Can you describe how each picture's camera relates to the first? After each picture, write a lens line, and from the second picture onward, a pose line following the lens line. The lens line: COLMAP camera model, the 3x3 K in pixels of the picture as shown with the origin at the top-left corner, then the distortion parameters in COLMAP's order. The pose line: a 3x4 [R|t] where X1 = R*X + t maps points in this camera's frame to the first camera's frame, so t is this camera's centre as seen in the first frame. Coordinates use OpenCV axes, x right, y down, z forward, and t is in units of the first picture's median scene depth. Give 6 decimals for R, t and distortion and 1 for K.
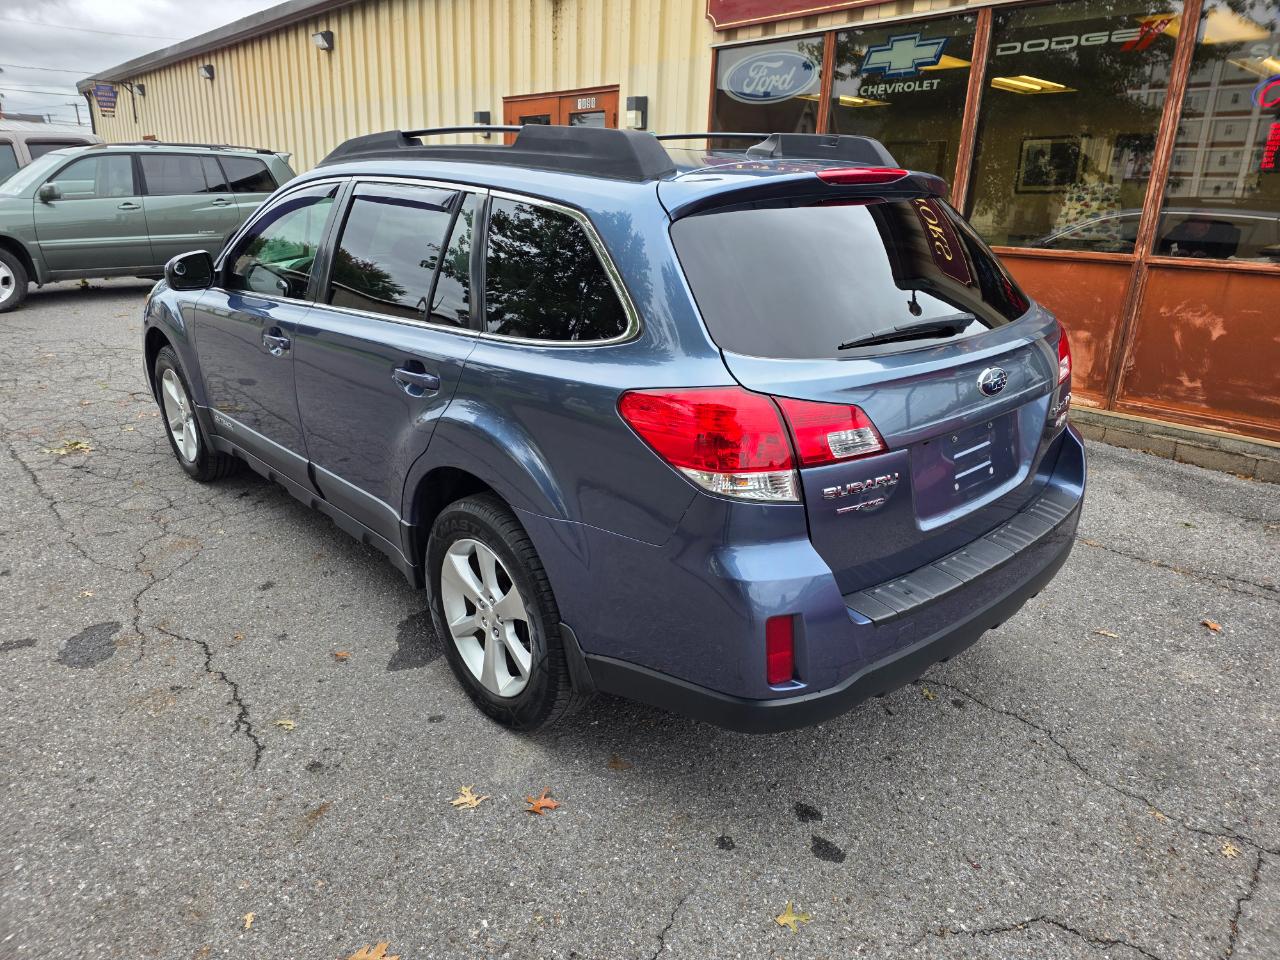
lens RADIAL K [[857.6, 0, 644.7], [0, 857.6, 479.8], [0, 0, 1]] dist [0.063500, -0.062292]
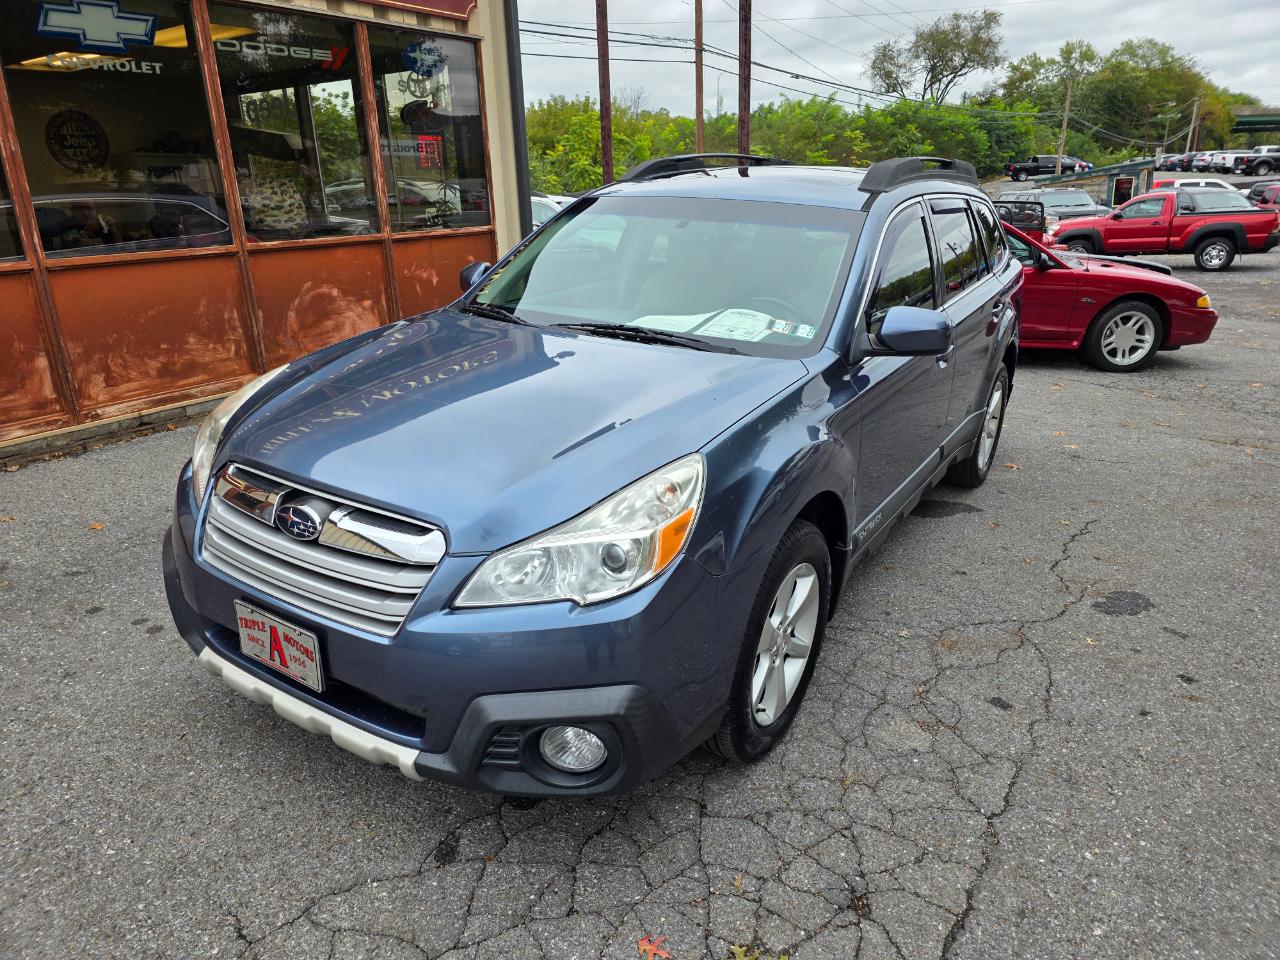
lens RADIAL K [[857.6, 0, 630.8], [0, 857.6, 486.2], [0, 0, 1]] dist [0.063500, -0.062292]
pose [[-0.254000, -0.349173, 0.901977, -0.841326], [0.310857, 0.853612, 0.417989, -0.366918], [-0.915889, 0.386555, -0.108275, 0.958712]]
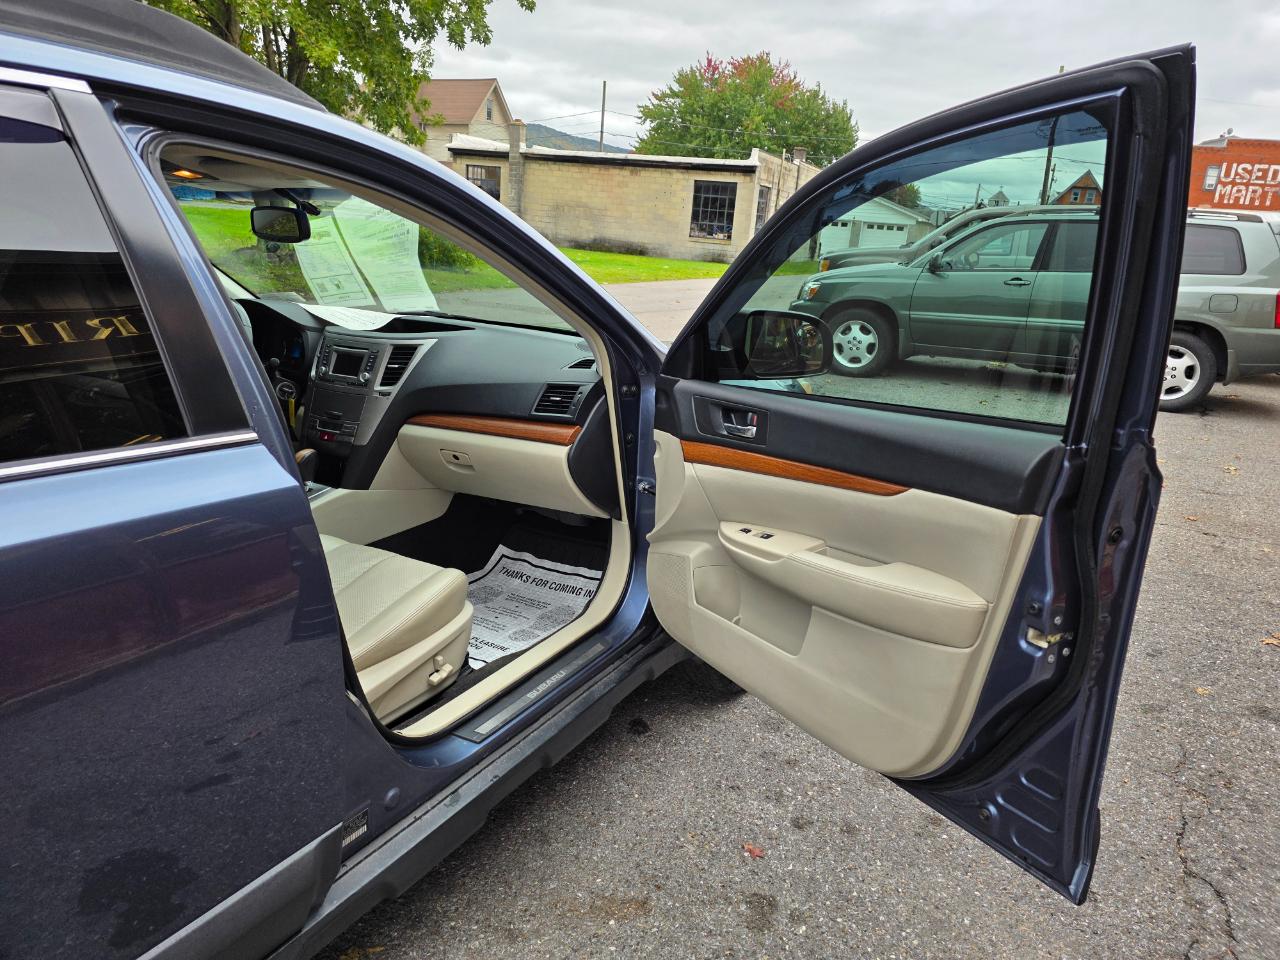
lens RADIAL K [[857.6, 0, 634.6], [0, 857.6, 474.9], [0, 0, 1]] dist [0.063500, -0.062292]
pose [[0.283312, 0.253275, -0.924979, 0.239168], [-0.352344, 0.924533, 0.145234, -0.251645], [0.891958, 0.284764, 0.351171, 0.811022]]
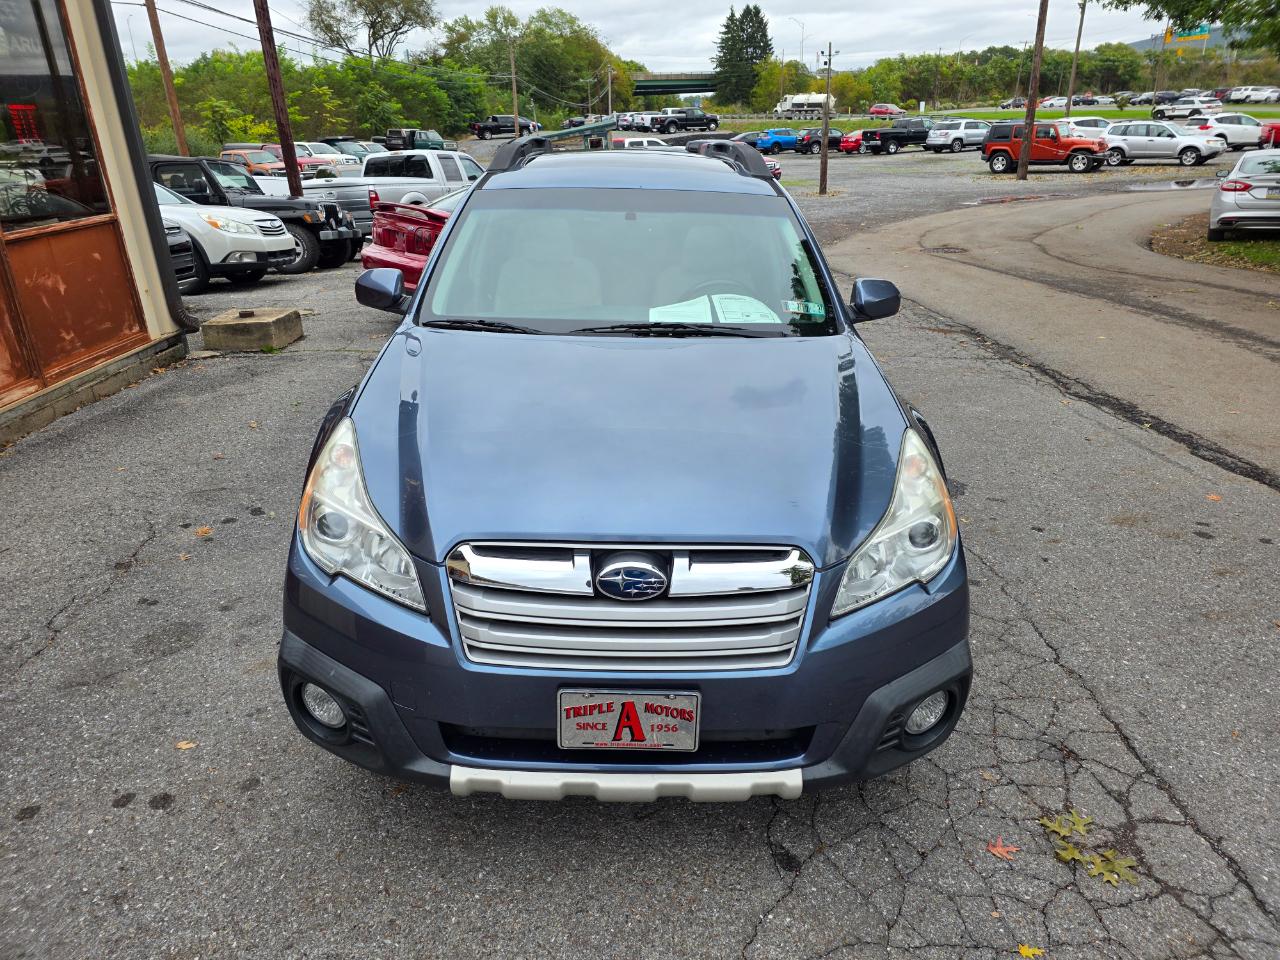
lens RADIAL K [[857.6, 0, 638.6], [0, 857.6, 473.7], [0, 0, 1]] dist [0.063500, -0.062292]
pose [[-0.744276, -0.263747, 0.613588, -0.661860], [0.208156, 0.781354, 0.588351, -0.480690], [-0.634606, 0.565618, -0.526642, 1.222635]]
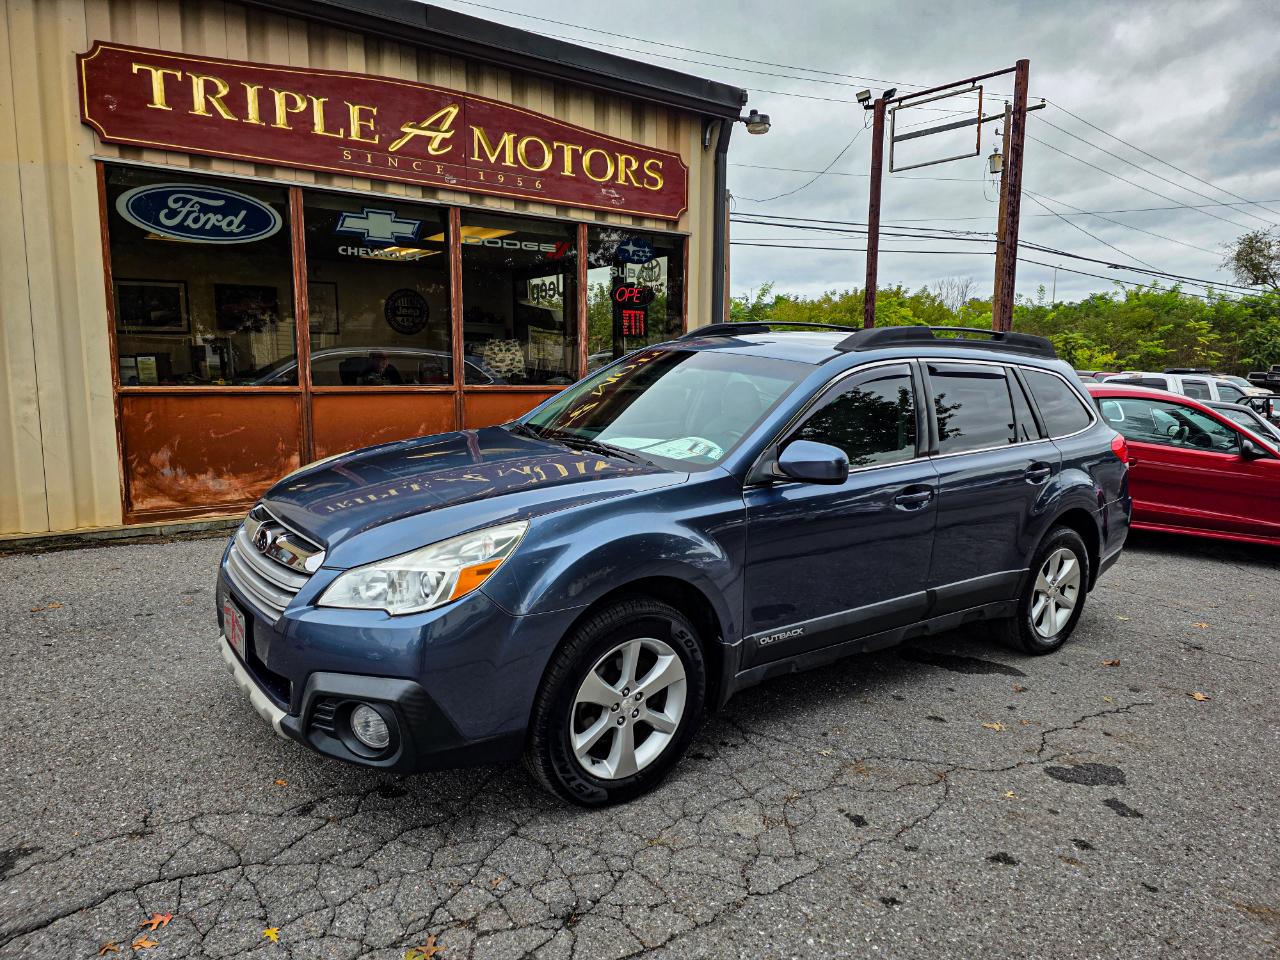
lens RADIAL K [[857.6, 0, 647.2], [0, 857.6, 476.2], [0, 0, 1]] dist [0.063500, -0.062292]
pose [[0.087973, -0.165514, 0.982276, -0.980446], [0.294664, 0.946292, 0.133061, -0.276098], [-0.951543, 0.277736, 0.132019, 0.735537]]
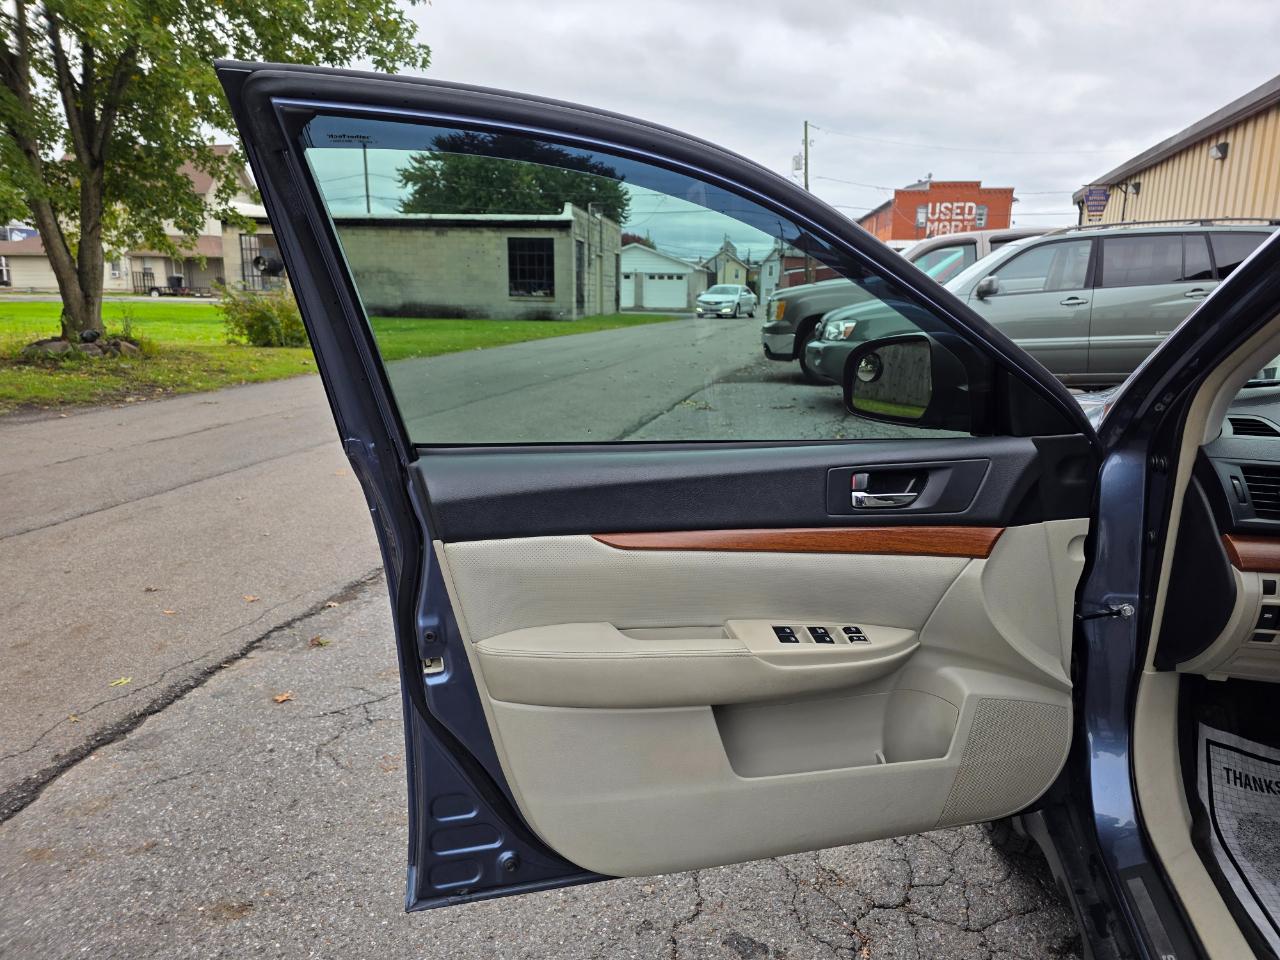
lens RADIAL K [[857.6, 0, 643.2], [0, 857.6, 481.7], [0, 0, 1]] dist [0.063500, -0.062292]
pose [[0.546246, 0.145702, -0.824855, -0.229738], [-0.241874, 0.970243, 0.011207, -0.121489], [0.801943, 0.193390, 0.565233, 0.486104]]
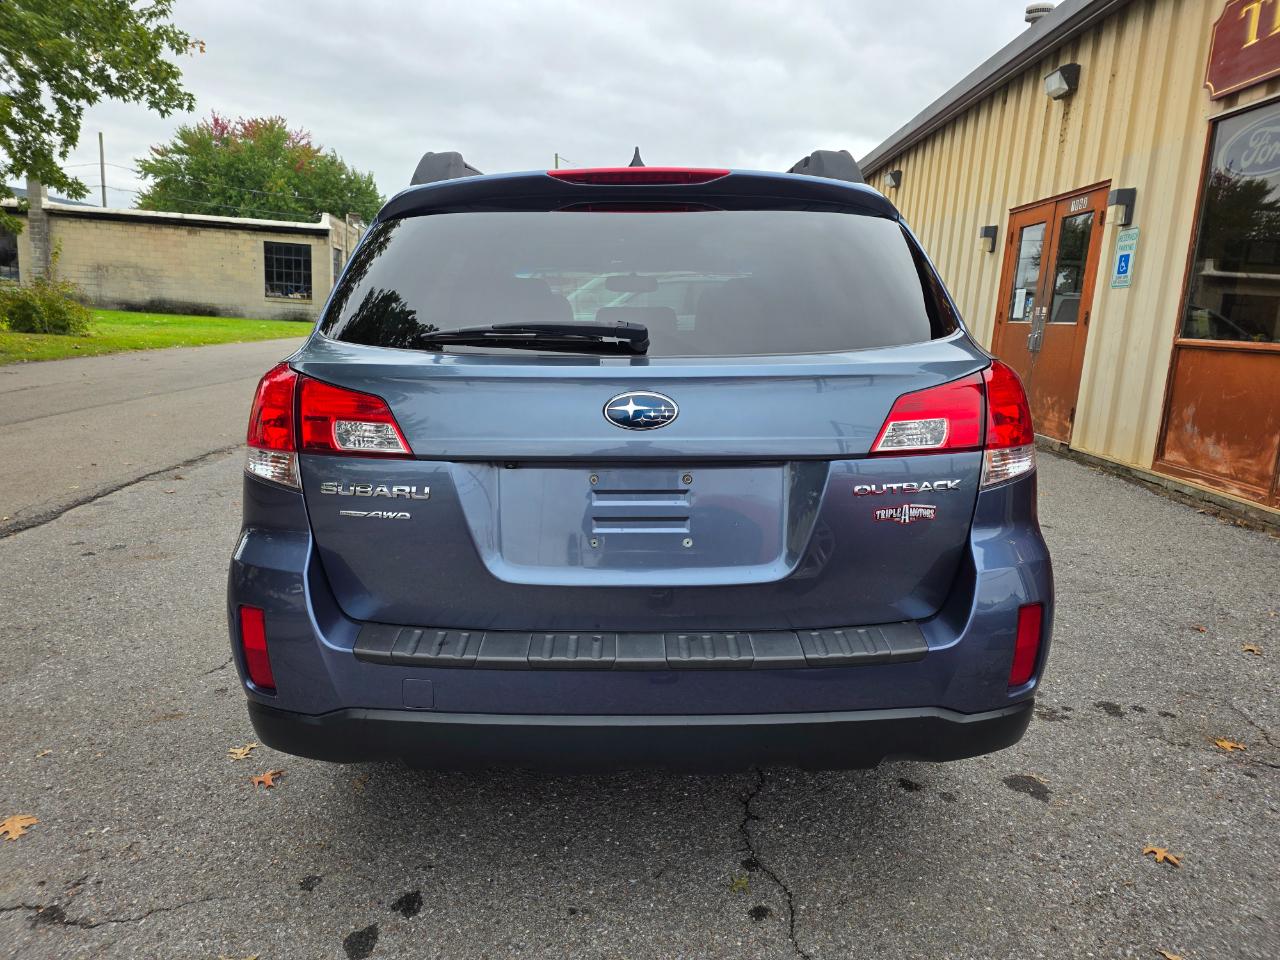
lens RADIAL K [[857.6, 0, 628.6], [0, 857.6, 467.3], [0, 0, 1]] dist [0.063500, -0.062292]
pose [[0.734062, 0.119541, -0.668478, 0.374069], [-0.229452, 0.970151, -0.078475, -0.002279], [0.639144, 0.210989, 0.739580, 0.189021]]
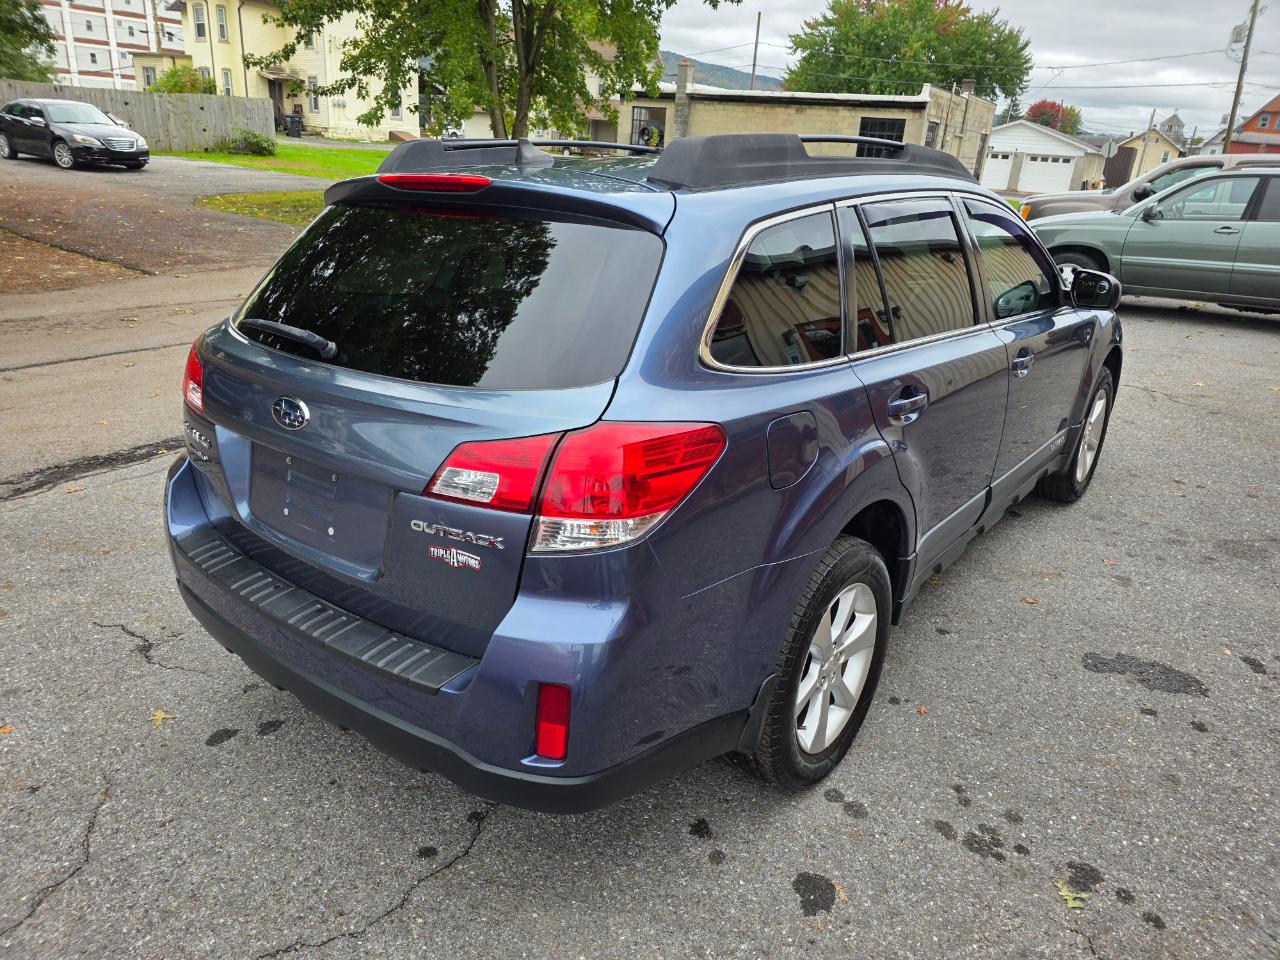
lens RADIAL K [[857.6, 0, 636.2], [0, 857.6, 476.6], [0, 0, 1]] dist [0.063500, -0.062292]
pose [[0.149172, 0.326796, -0.933248, 0.540243], [-0.354622, 0.898705, 0.258017, -0.169432], [0.923033, 0.292462, 0.249951, 0.468279]]
